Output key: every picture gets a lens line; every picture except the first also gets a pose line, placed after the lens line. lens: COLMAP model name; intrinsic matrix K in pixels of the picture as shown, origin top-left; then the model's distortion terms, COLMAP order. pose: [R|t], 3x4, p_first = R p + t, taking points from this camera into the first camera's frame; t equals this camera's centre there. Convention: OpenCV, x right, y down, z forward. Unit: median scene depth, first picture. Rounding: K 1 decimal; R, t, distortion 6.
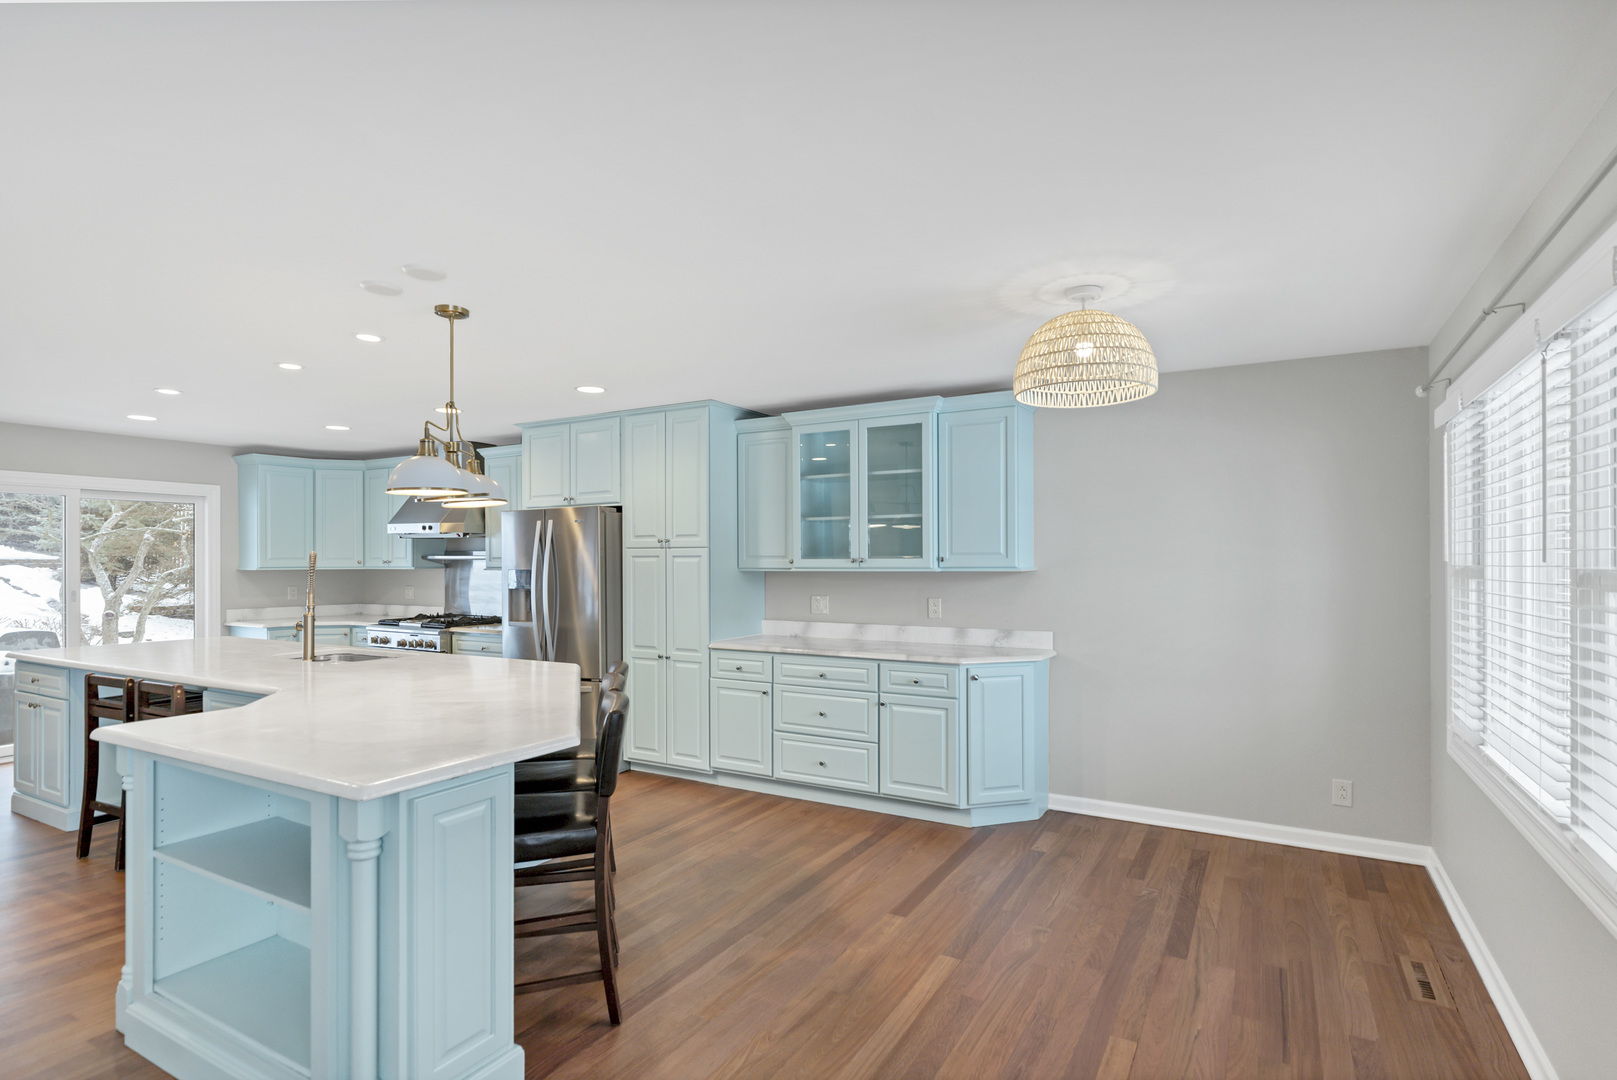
lens RADIAL K [[810.7, 0, 801.5], [0, 810.7, 559.0], [0, 0, 1]] dist [-0.002393, -0.000161]
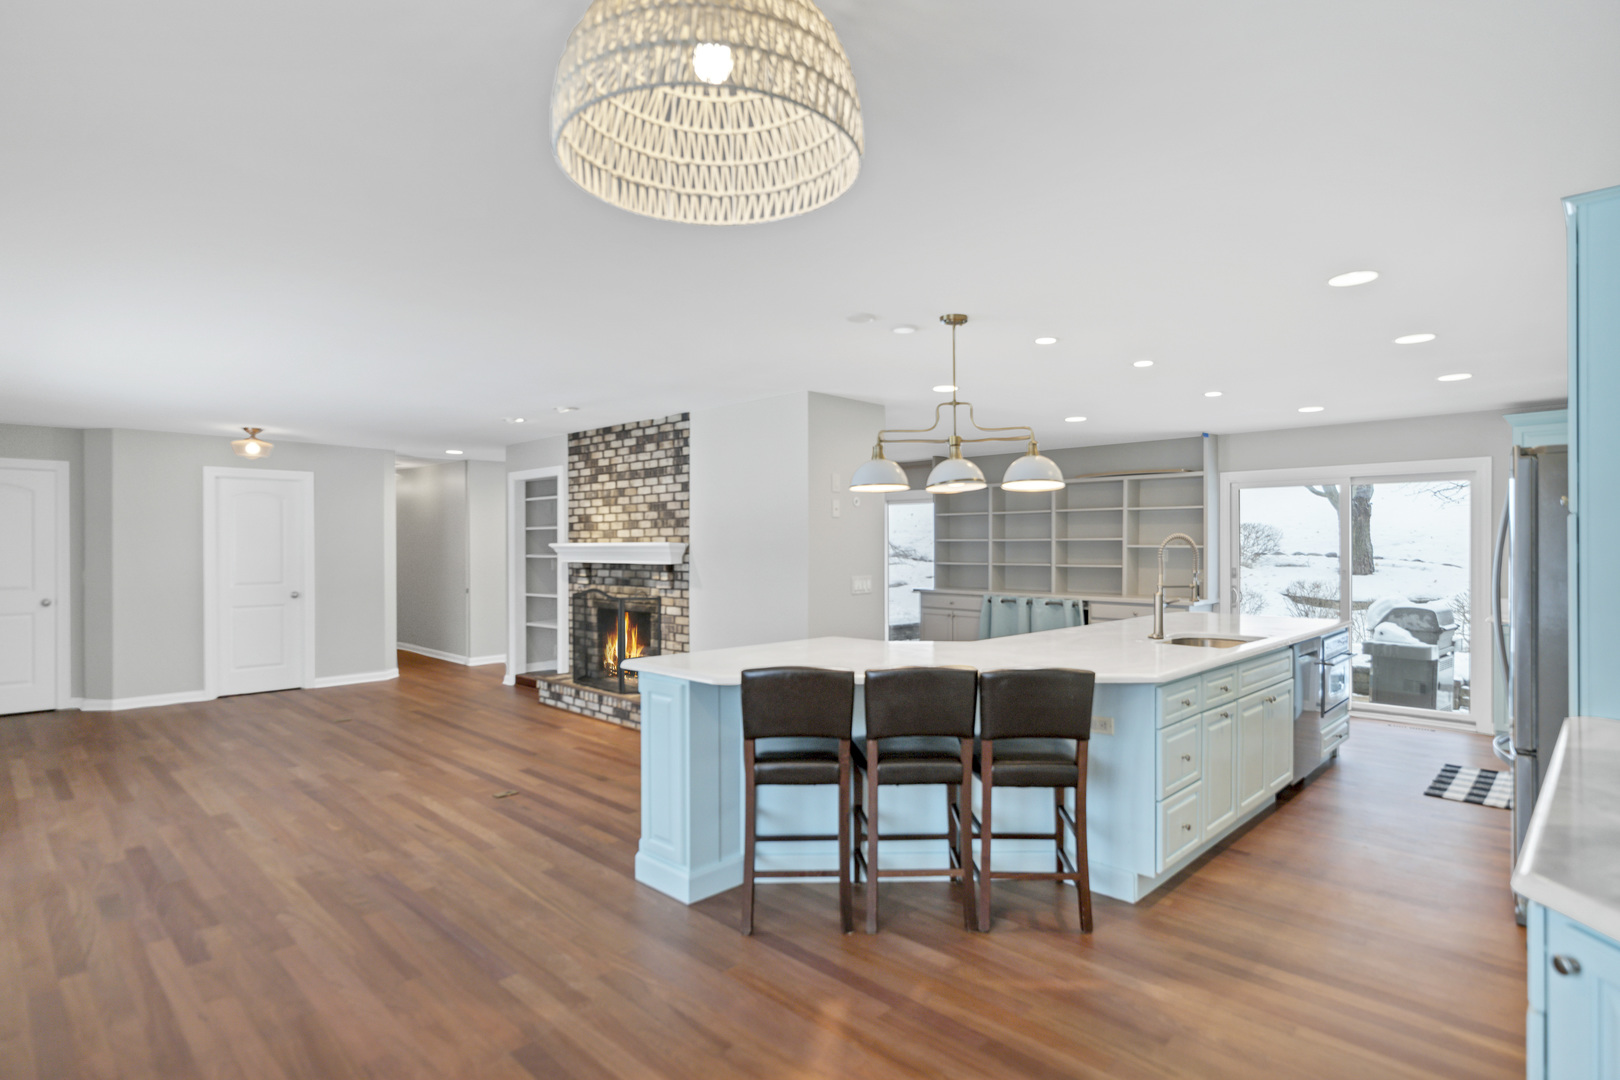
lens RADIAL K [[834.4, 0, 805.8], [0, 834.4, 546.8], [0, 0, 1]] dist [-0.000206, 0.000615]
pose [[-0.242341, 0.004425, -0.970181, 0.499948], [0.004144, 0.999985, 0.003526, 0.001715], [0.970182, -0.003166, -0.242356, 0.743191]]
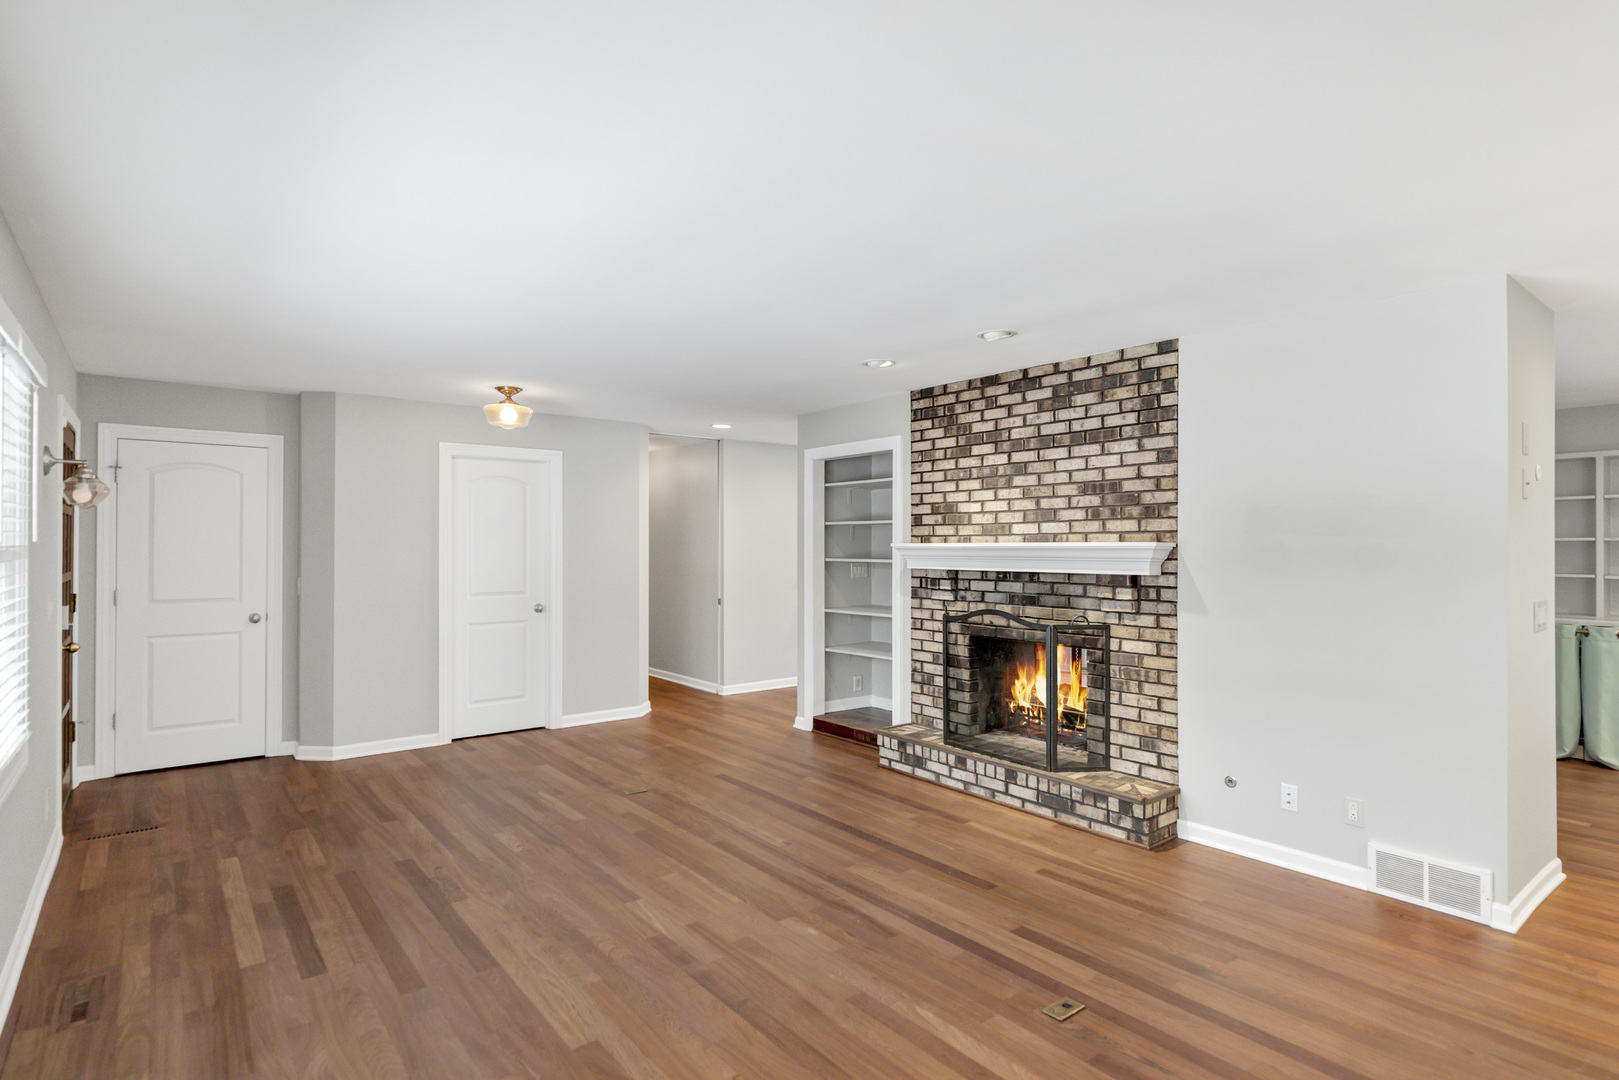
lens RADIAL K [[828.4, 0, 809.5], [0, 828.4, 540.0], [0, 0, 1]] dist [-0.000779, 0.000648]
pose [[-0.359231, -0.004160, -0.933240, 0.176651], [0.001886, 0.999985, -0.005183, 0.000491], [0.933247, -0.003622, -0.359217, 0.192034]]
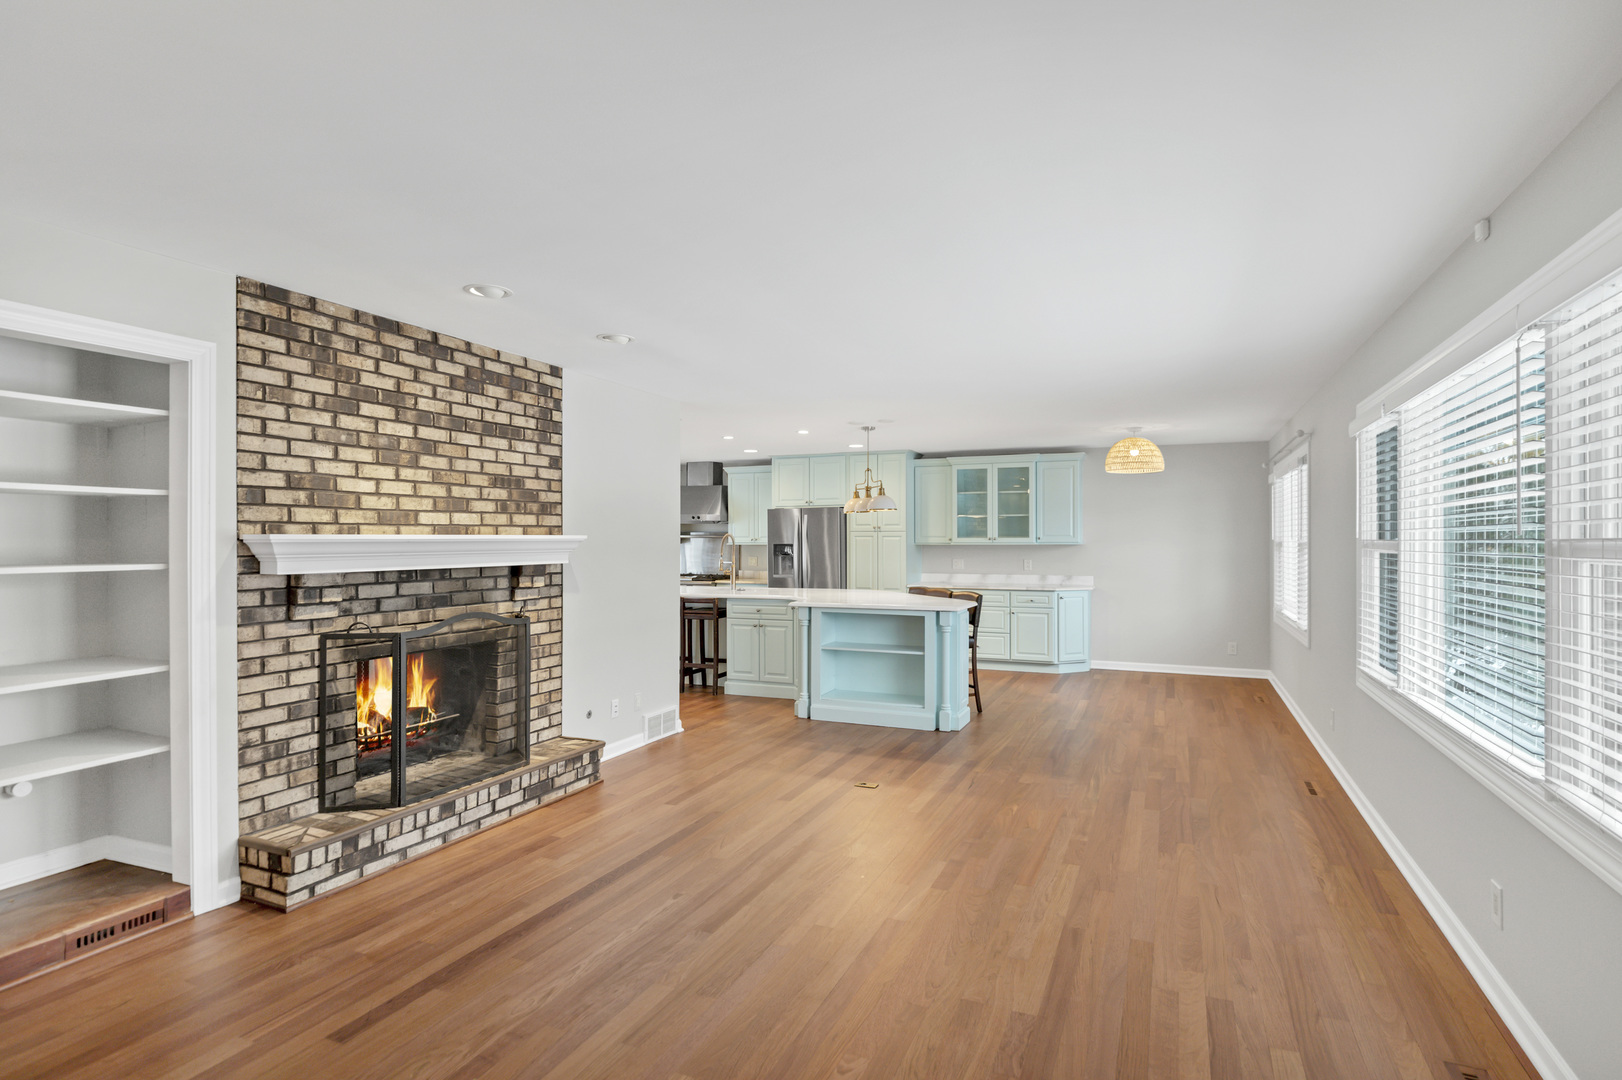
lens RADIAL K [[816.5, 0, 837.6], [0, 816.5, 537.1], [0, 0, 1]] dist [0.002418, -0.000042]
pose [[0.989951, 0.003041, 0.141378, -0.554823], [-0.002834, 0.999995, -0.001661, 0.001762], [-0.141382, 0.001244, 0.989954, -0.819473]]
